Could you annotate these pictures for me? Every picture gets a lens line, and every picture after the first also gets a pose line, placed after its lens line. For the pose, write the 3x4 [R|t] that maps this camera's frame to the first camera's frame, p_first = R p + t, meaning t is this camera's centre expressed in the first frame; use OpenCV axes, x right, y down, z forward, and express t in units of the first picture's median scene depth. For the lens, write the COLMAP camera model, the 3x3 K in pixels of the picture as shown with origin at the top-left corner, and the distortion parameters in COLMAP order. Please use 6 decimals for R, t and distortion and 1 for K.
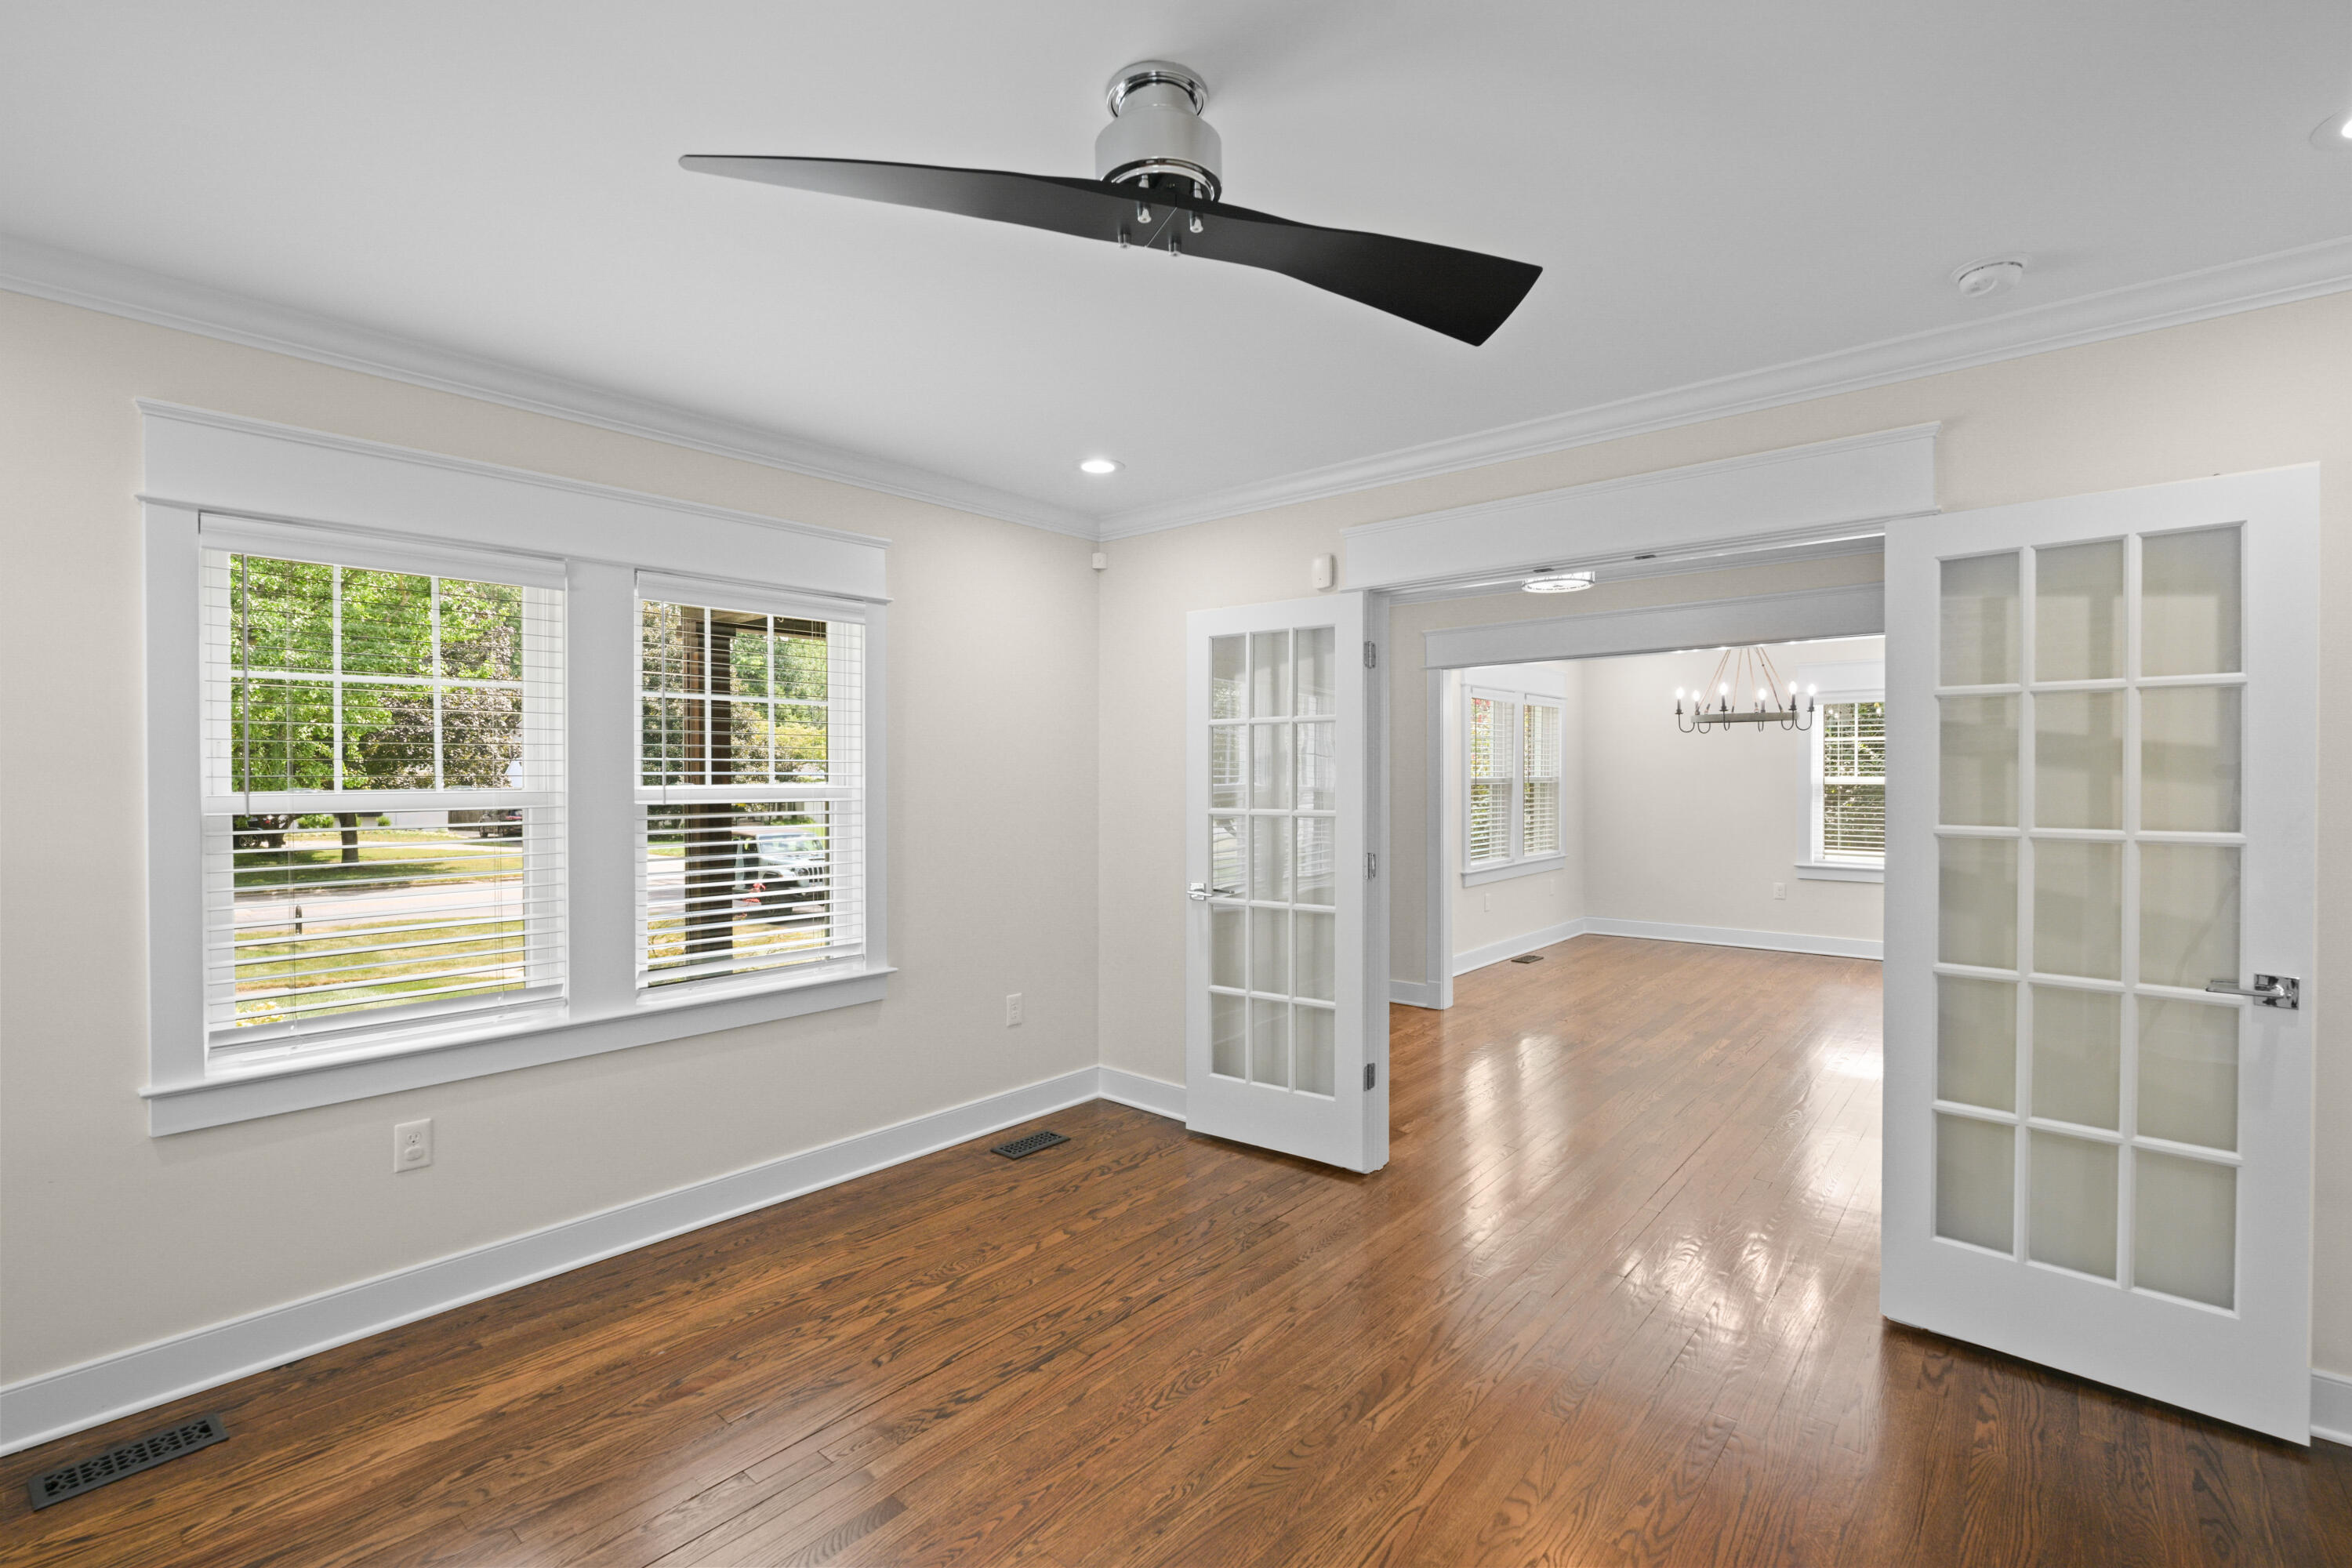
lens RADIAL K [[1079.0, 0, 1166.4], [0, 1079.0, 779.6], [0, 0, 1]] dist [-0.011796, 0.001596]
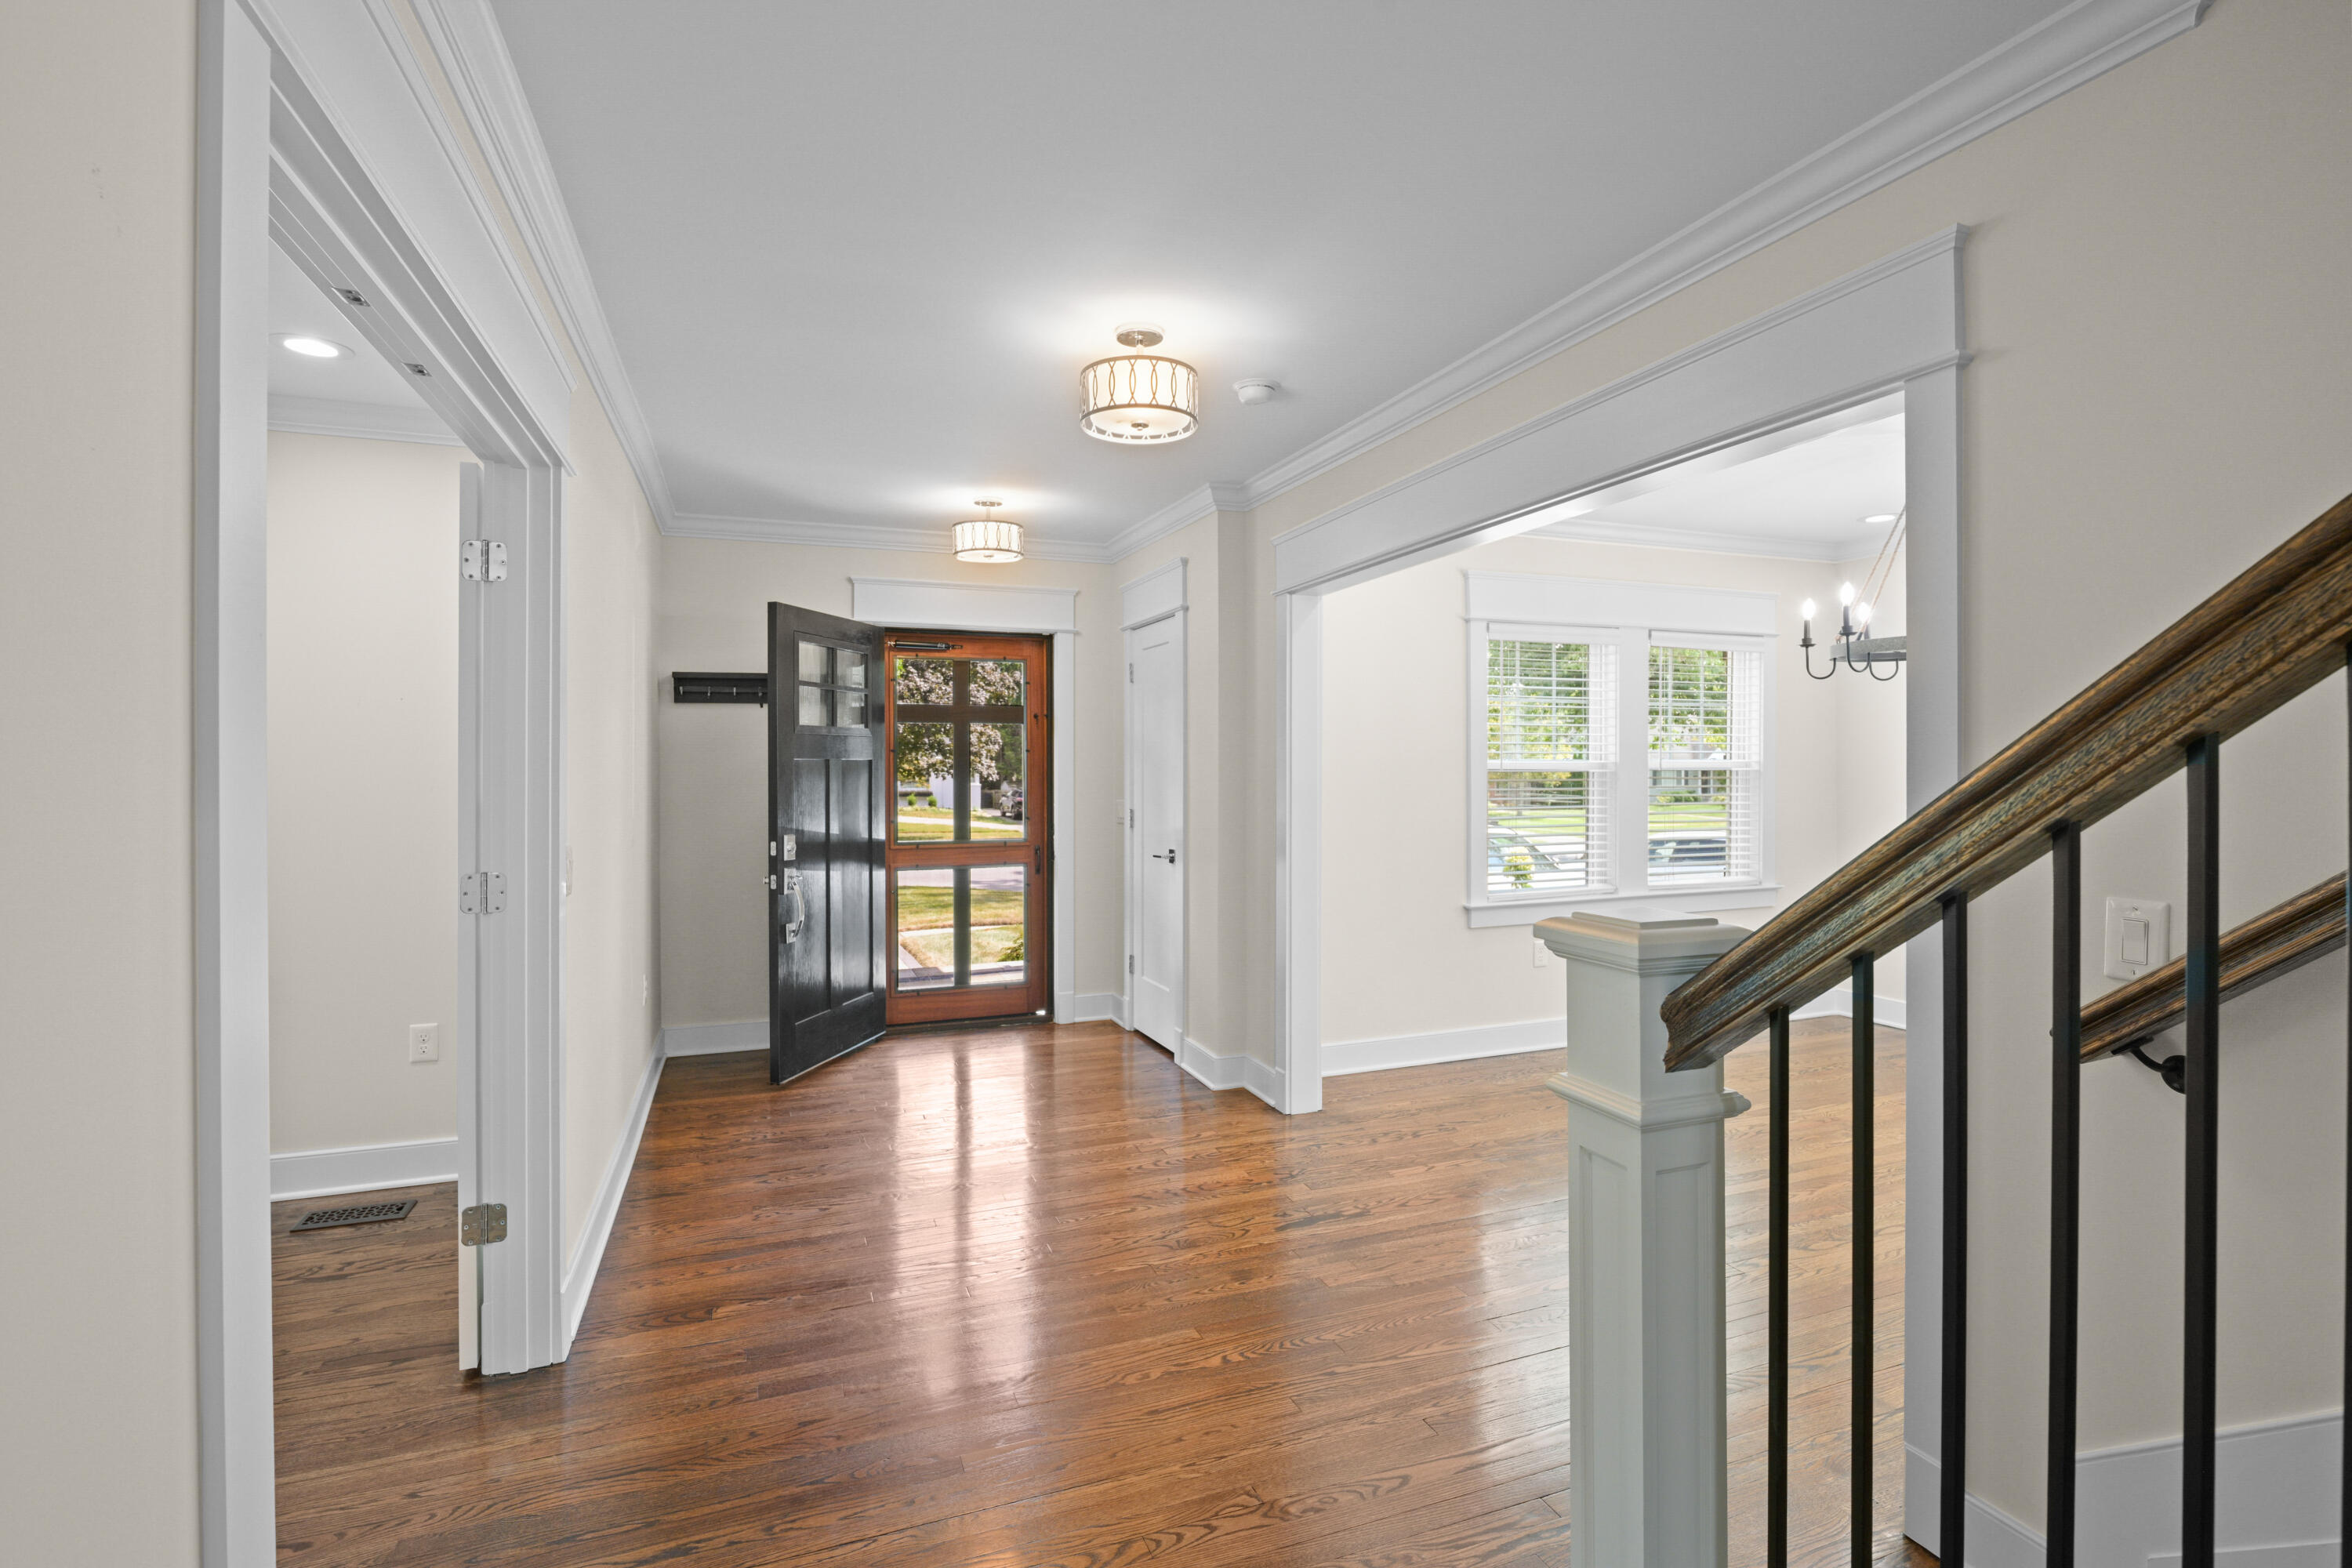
lens RADIAL K [[1079.0, 0, 1175.1], [0, 1079.0, 774.0], [0, 0, 1]] dist [-0.011796, 0.001596]
pose [[0.868639, 0.002773, -0.495439, 0.798923], [0.000343, 0.999981, 0.006198, 0.002257], [0.495446, -0.005554, 0.868621, 0.603321]]
